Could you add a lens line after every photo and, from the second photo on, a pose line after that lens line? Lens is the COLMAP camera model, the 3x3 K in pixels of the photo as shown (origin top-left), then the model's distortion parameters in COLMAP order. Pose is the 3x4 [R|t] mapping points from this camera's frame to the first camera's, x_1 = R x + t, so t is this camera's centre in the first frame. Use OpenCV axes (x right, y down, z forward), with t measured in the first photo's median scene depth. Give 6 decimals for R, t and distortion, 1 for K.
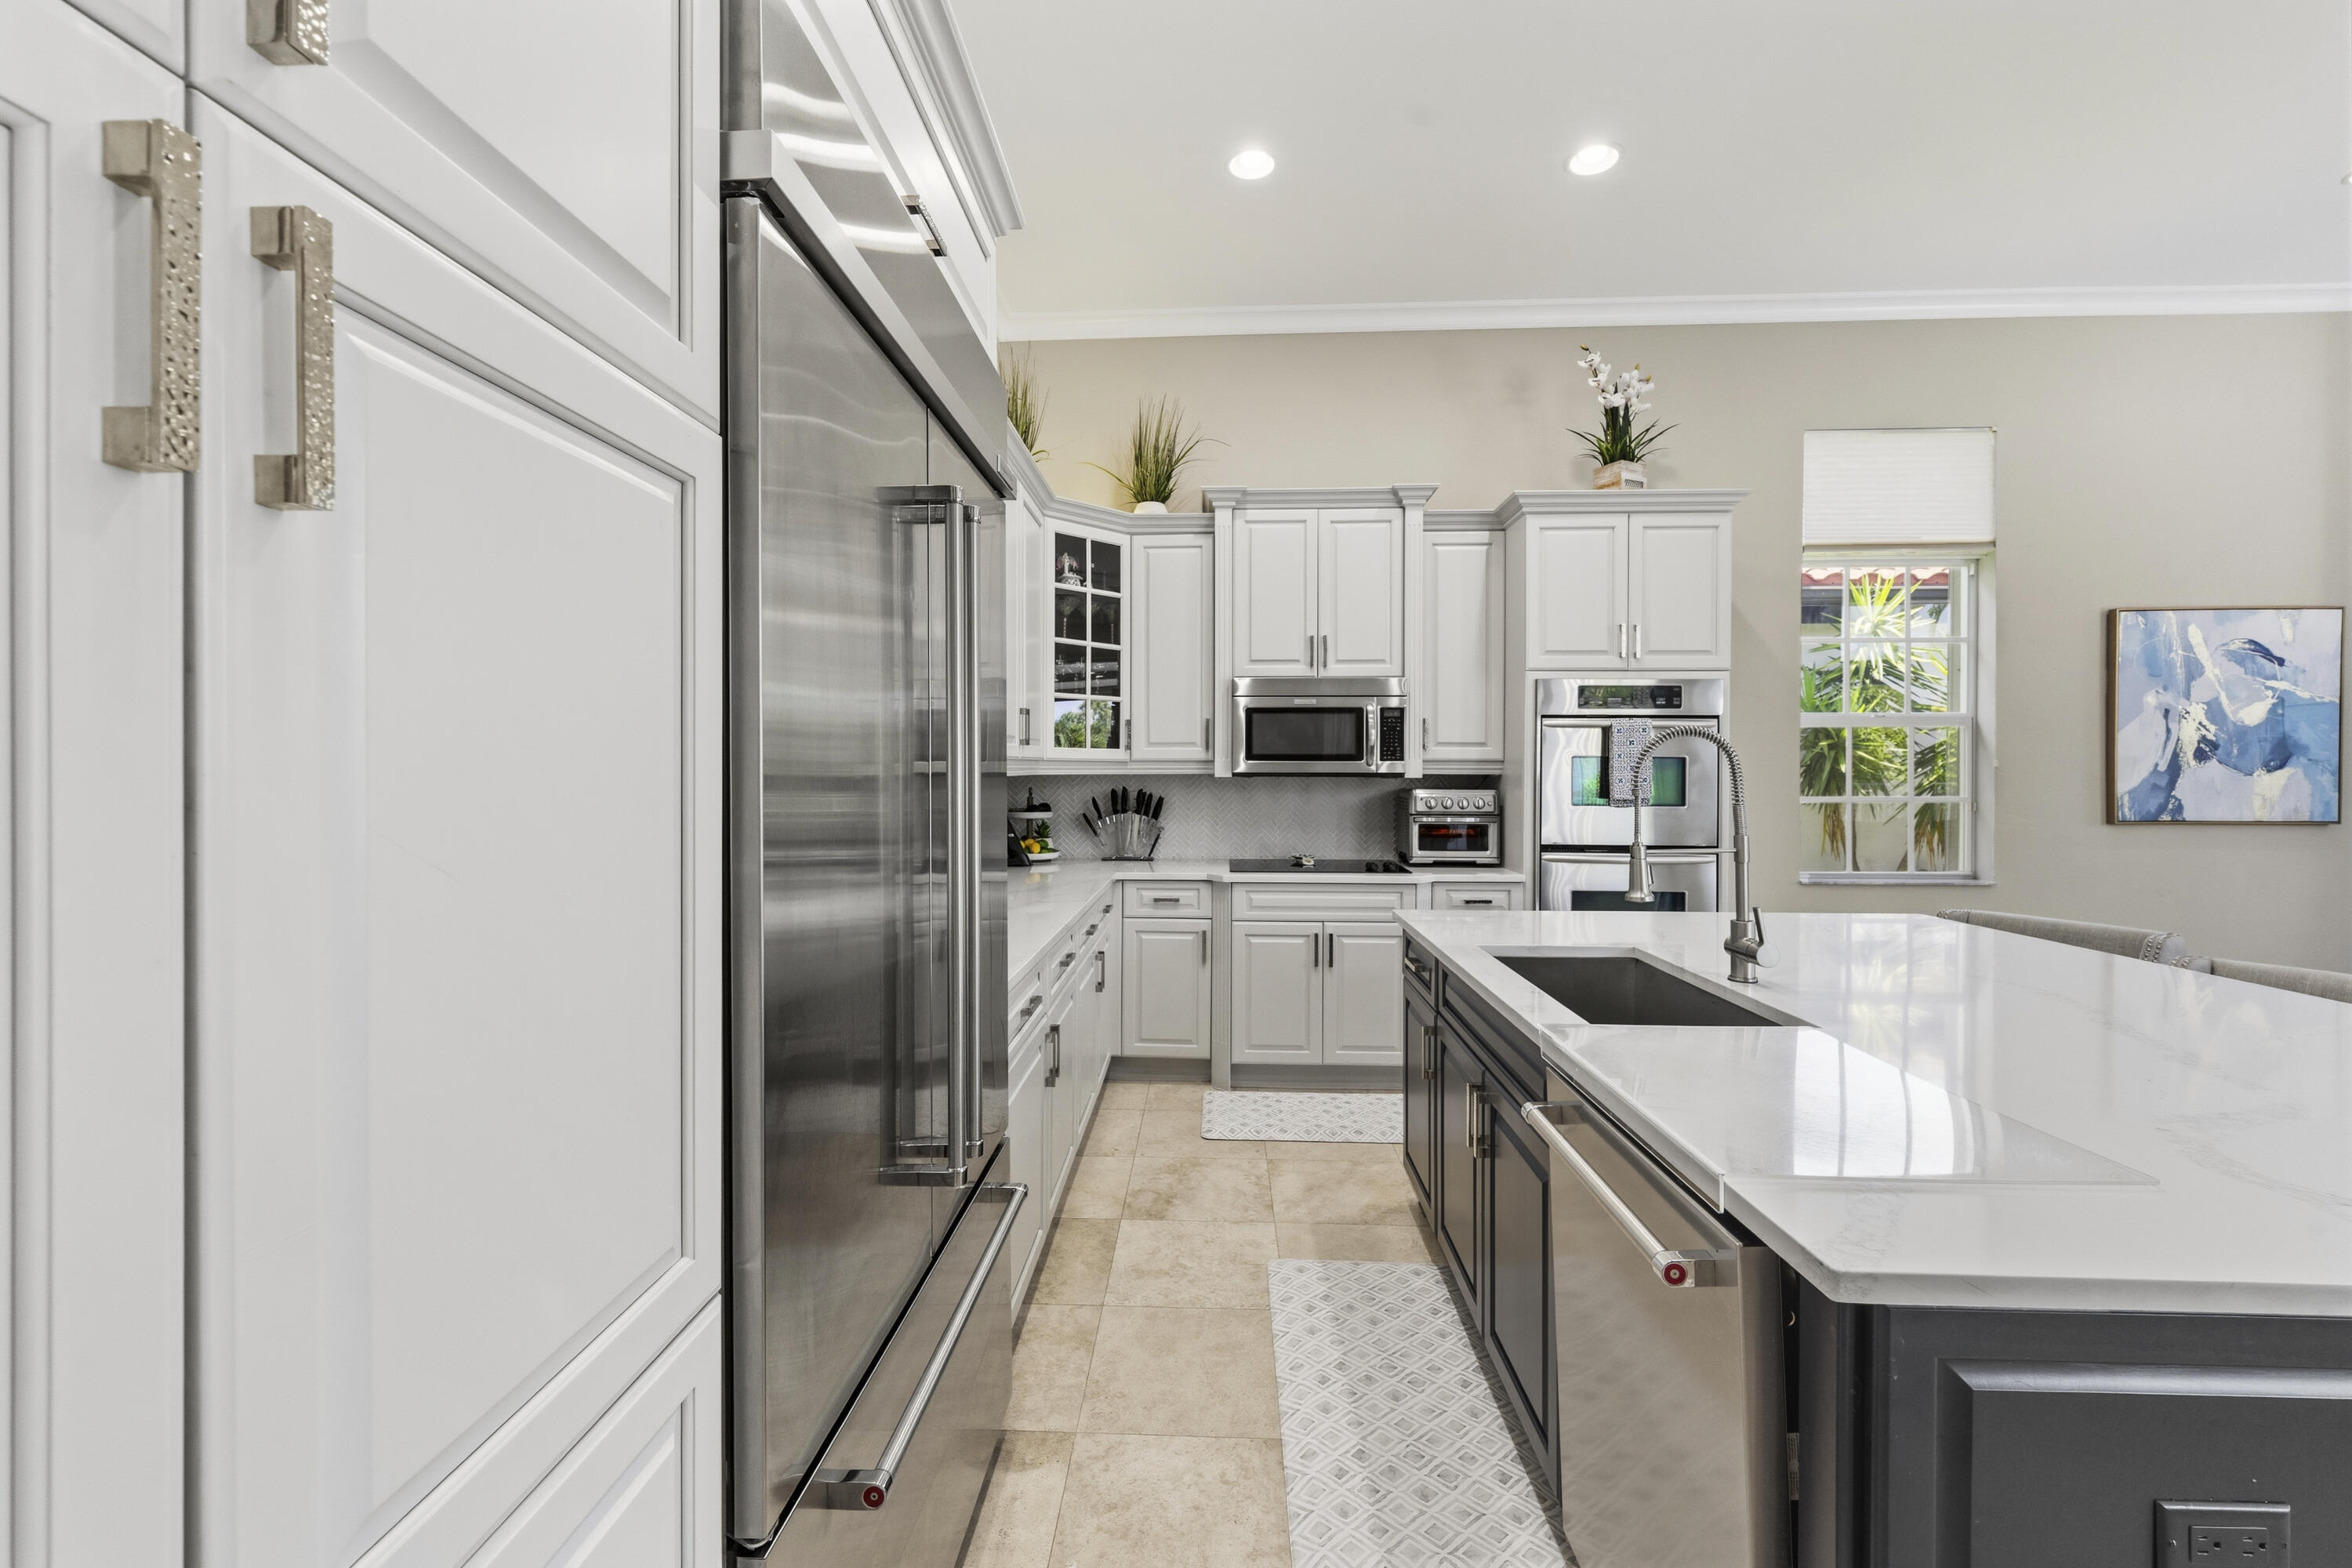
lens RADIAL K [[955.7, 0, 1170.0], [0, 955.7, 769.5], [0, 0, 1]] dist [0.000628, -0.001091]
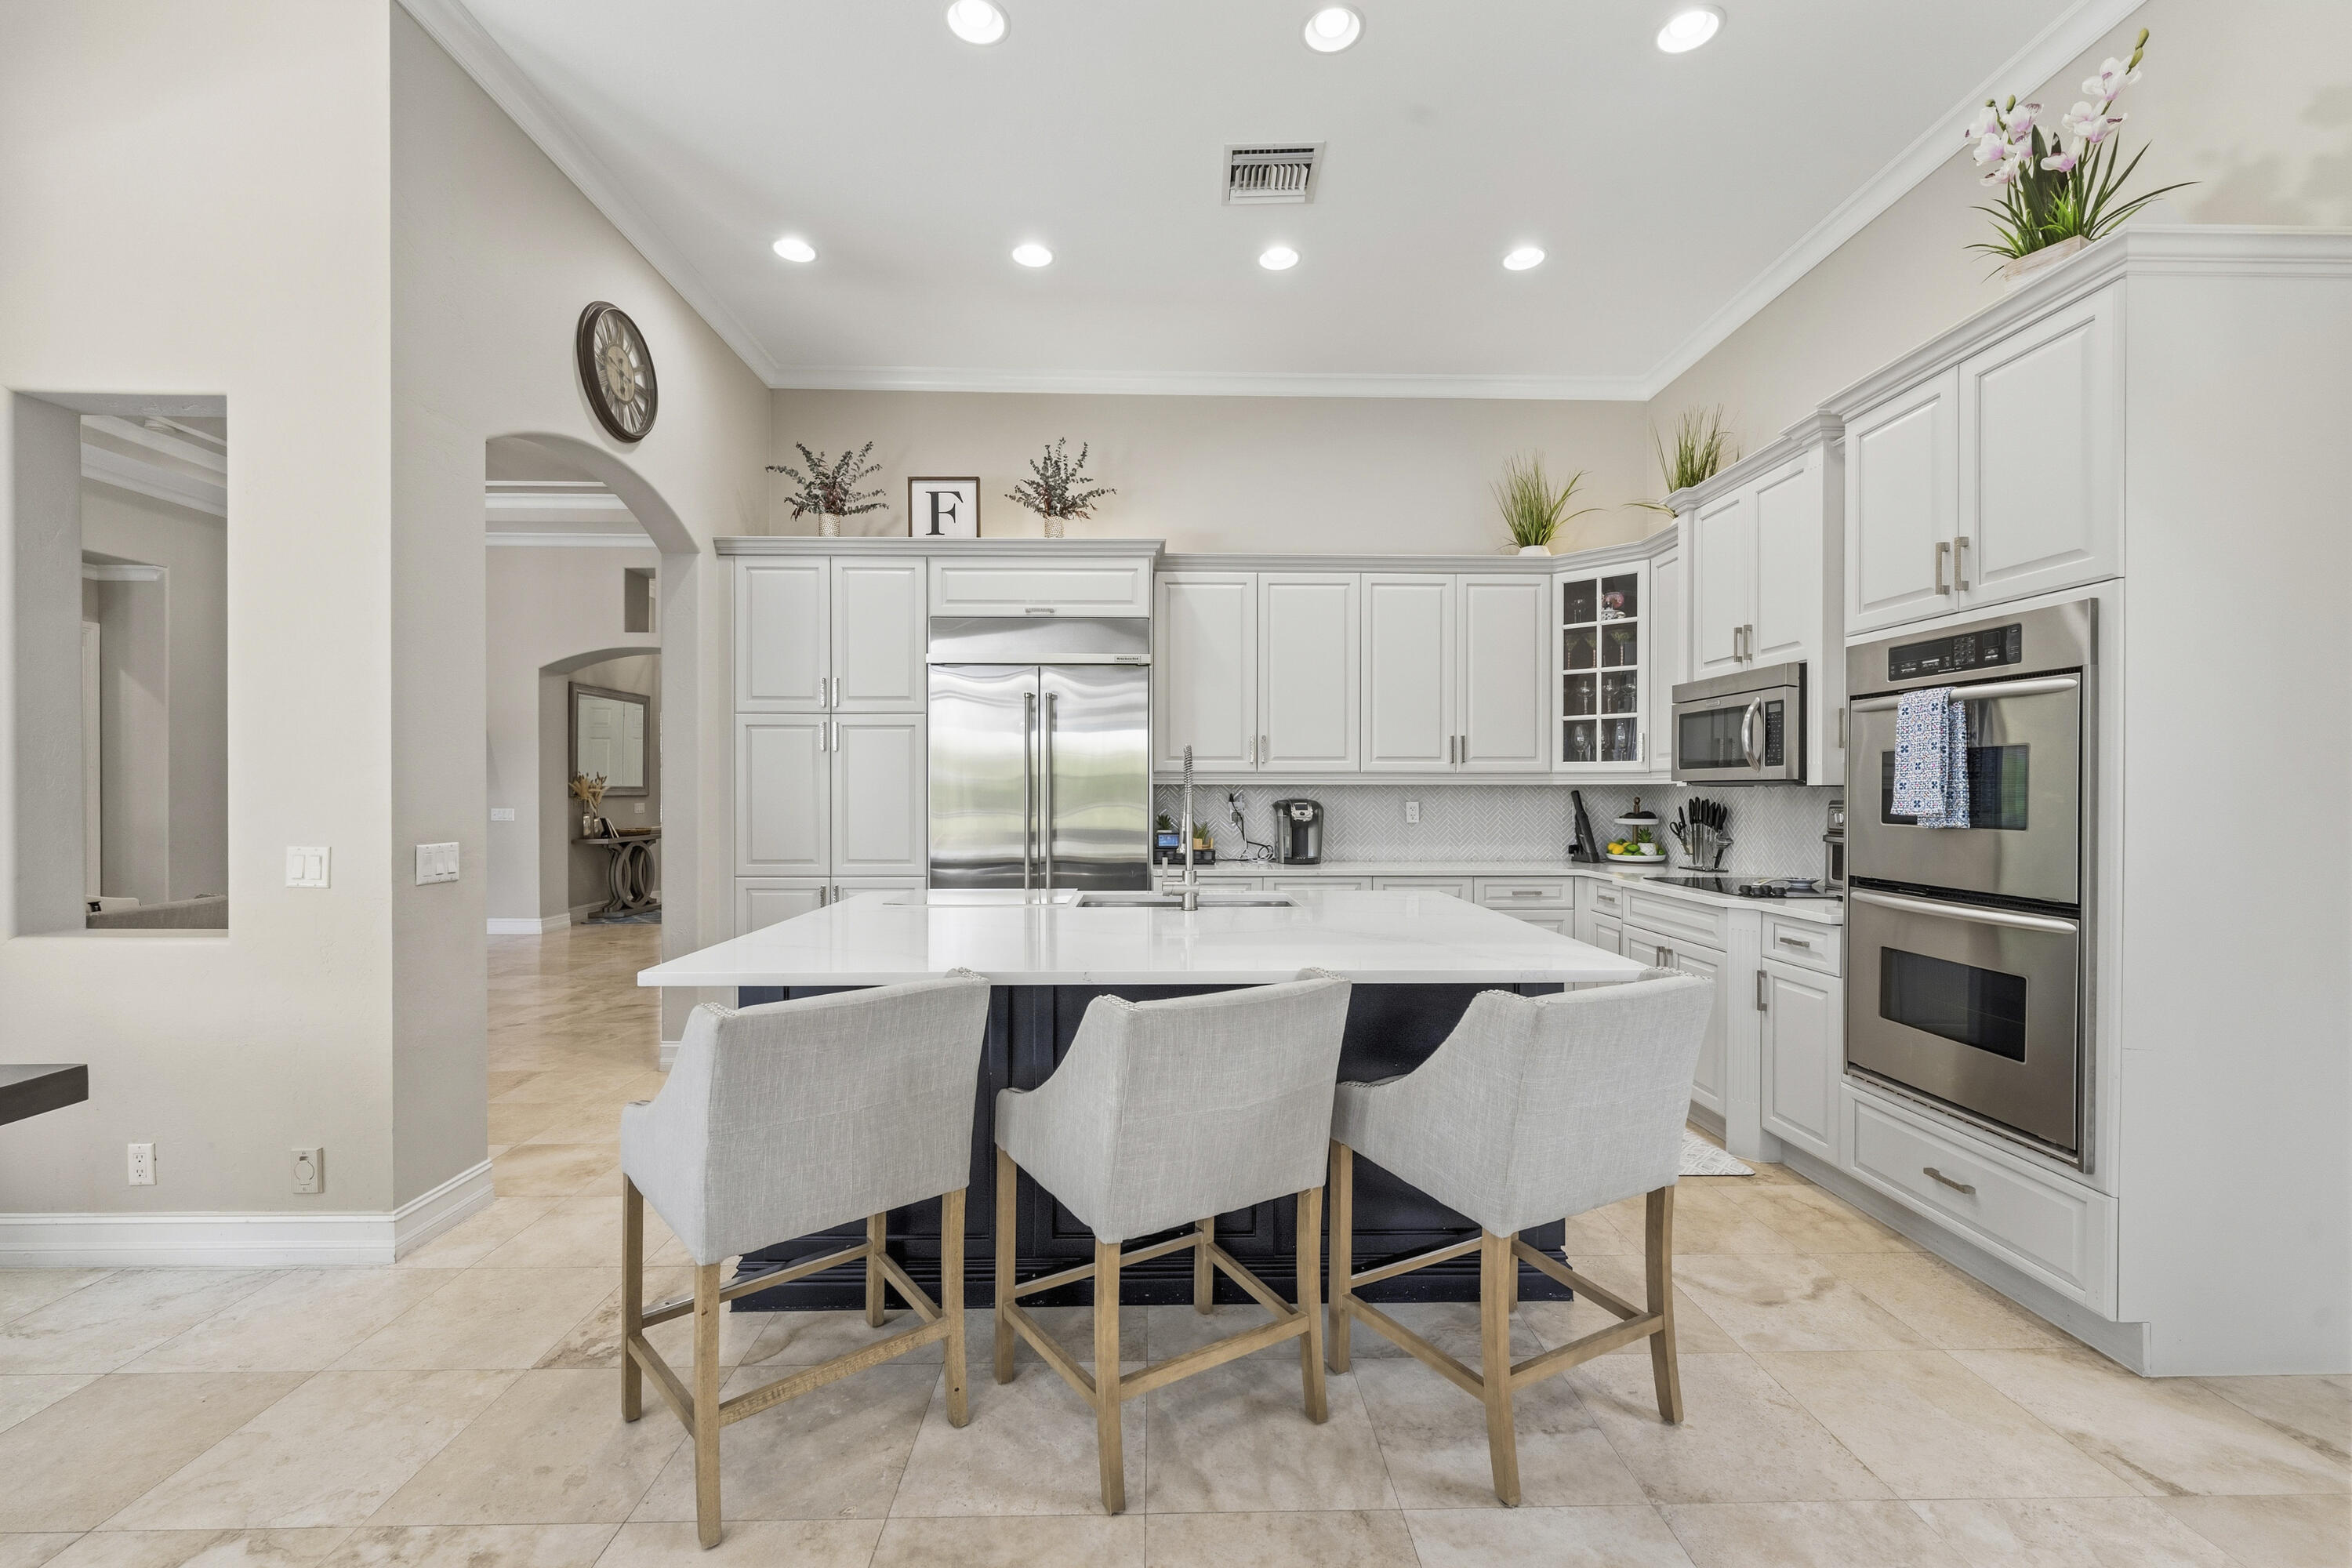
lens RADIAL K [[955.7, 0, 1170.8], [0, 955.7, 791.7], [0, 0, 1]] dist [0.000628, -0.001091]
pose [[0.068667, -0.000646, -0.997639, 0.999122], [-0.003658, 0.999993, -0.000899, 0.016516], [0.997633, 0.003711, 0.068664, 0.406467]]
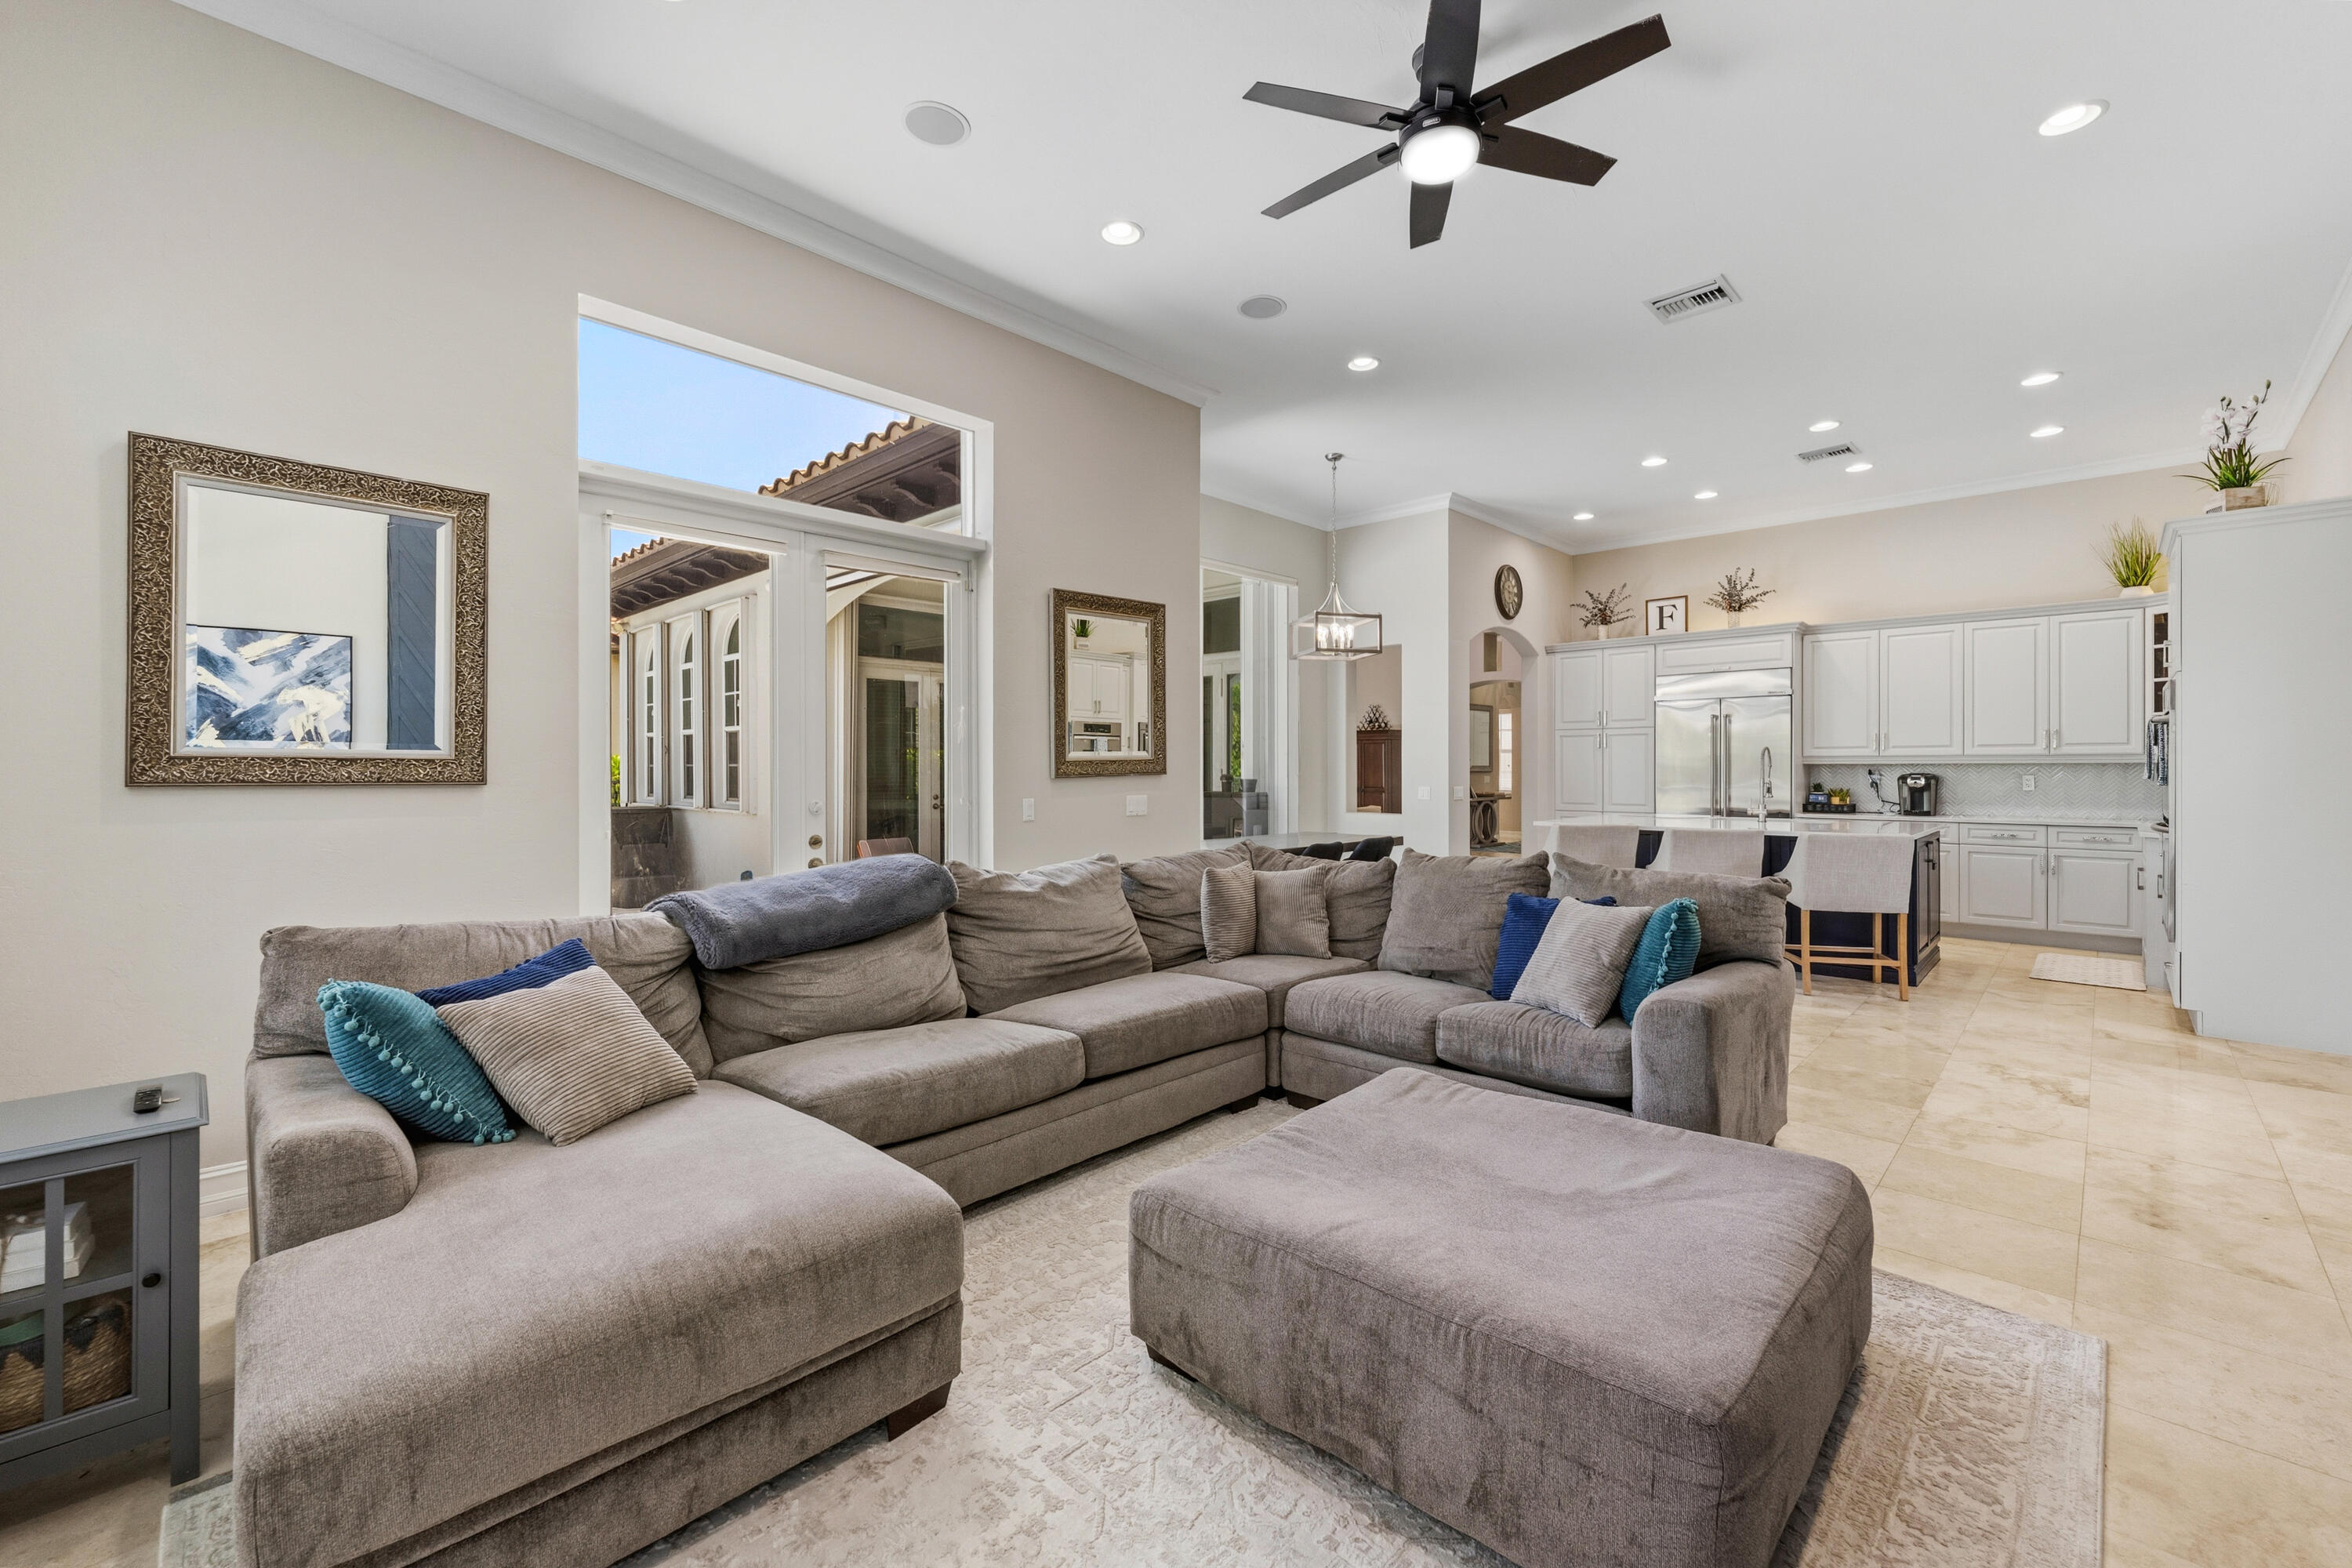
lens RADIAL K [[955.7, 0, 1174.5], [0, 955.7, 771.3], [0, 0, 1]] dist [0.000628, -0.001091]
pose [[-0.658033, -0.001276, -0.752988, 2.121962], [-0.003032, 0.999995, 0.000955, 0.023448], [0.752983, 0.002911, -0.658033, 0.777930]]
